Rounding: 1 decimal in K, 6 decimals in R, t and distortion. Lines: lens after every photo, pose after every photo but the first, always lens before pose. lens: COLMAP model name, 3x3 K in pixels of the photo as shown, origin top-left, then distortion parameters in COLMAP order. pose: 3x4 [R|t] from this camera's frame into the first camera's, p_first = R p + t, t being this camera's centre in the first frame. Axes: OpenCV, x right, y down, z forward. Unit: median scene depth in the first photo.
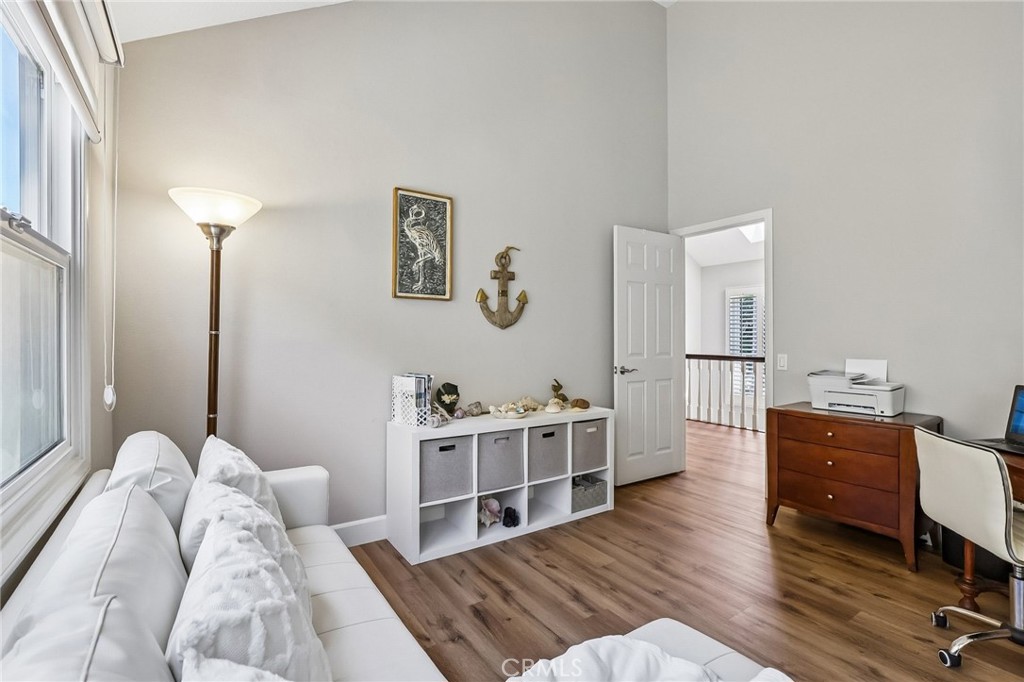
lens RADIAL K [[469.5, 0, 512.6], [0, 469.5, 341.4], [0, 0, 1]] dist [-0.018668, -0.000038]
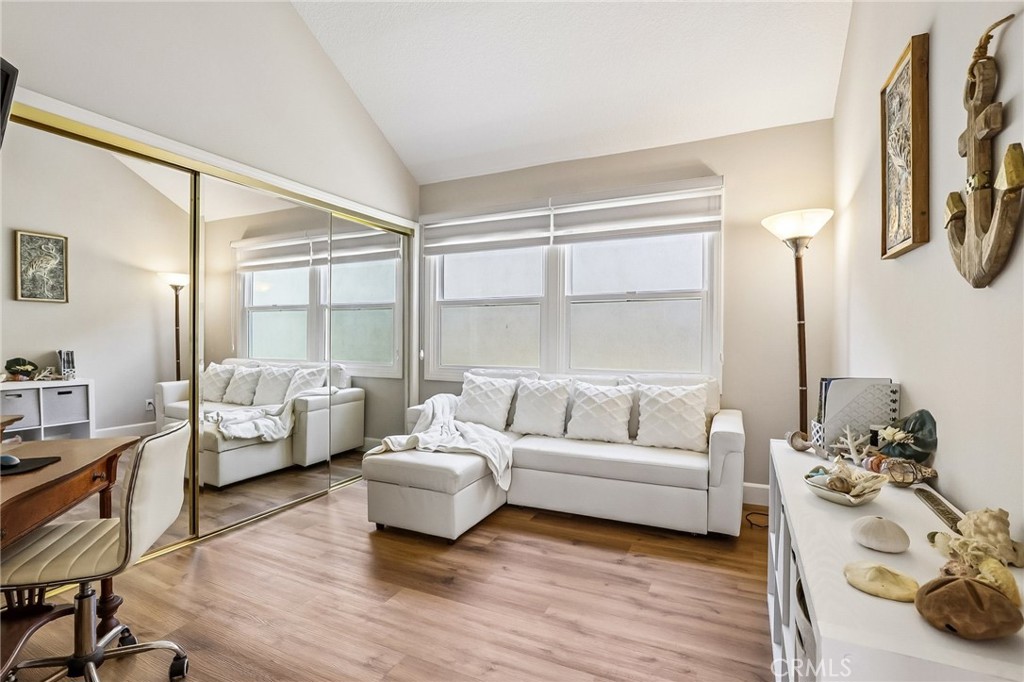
lens RADIAL K [[469.5, 0, 512.1], [0, 469.5, 338.9], [0, 0, 1]] dist [-0.018668, -0.000038]
pose [[-0.863789, -0.001992, -0.503849, 0.665622], [-0.003863, 0.999989, 0.002668, 0.026275], [0.503838, 0.004251, -0.863788, 1.676017]]
